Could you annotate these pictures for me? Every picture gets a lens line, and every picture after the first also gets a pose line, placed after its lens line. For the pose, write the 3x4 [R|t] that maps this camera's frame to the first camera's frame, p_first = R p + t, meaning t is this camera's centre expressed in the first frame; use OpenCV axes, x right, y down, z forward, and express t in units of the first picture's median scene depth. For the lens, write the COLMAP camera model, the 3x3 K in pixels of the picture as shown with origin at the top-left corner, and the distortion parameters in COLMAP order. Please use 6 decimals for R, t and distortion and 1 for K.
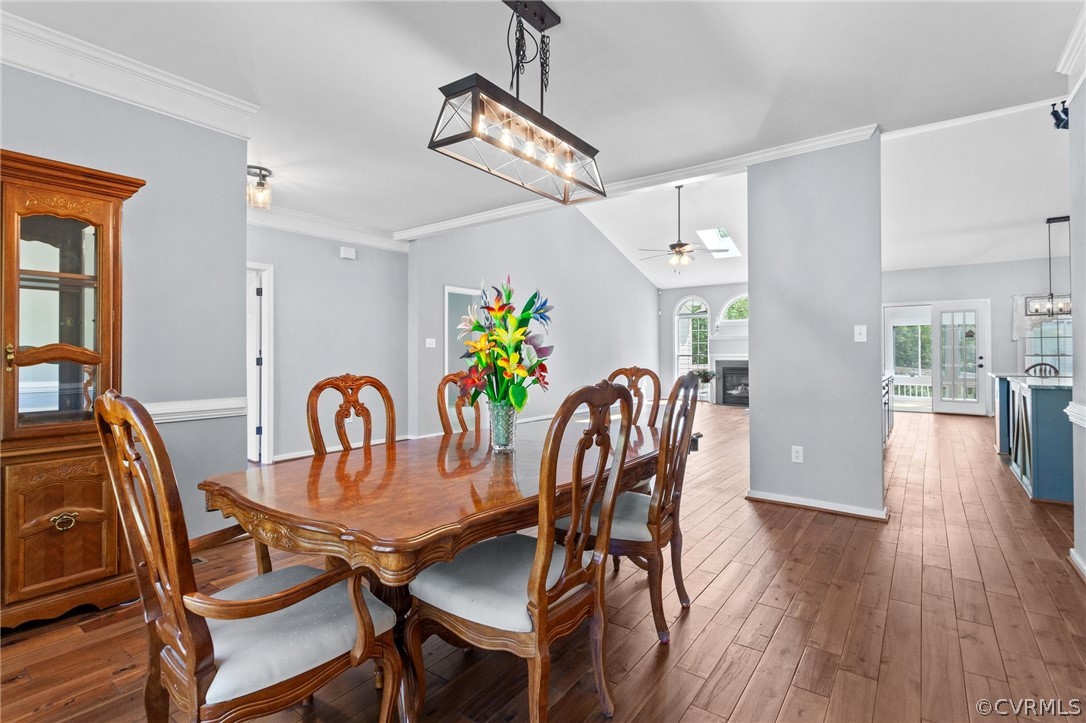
lens RADIAL K [[517.9, 0, 543.0], [0, 517.9, 361.5], [0, 0, 1]] dist [0.000886, 0.000208]
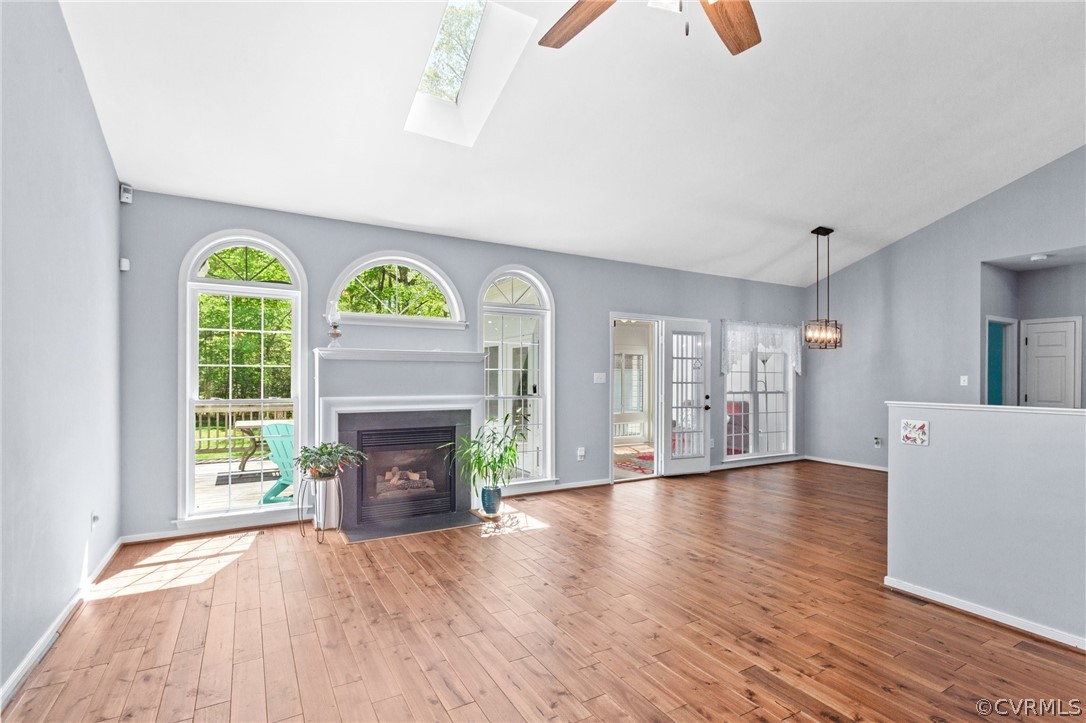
lens RADIAL K [[517.9, 0, 543.0], [0, 517.9, 361.5], [0, 0, 1]] dist [0.000886, 0.000208]
pose [[0.389599, 0.027447, 0.920575, 0.056268], [0.000674, 0.999547, -0.030087, -0.036286], [-0.920984, 0.012343, 0.389404, 0.920280]]
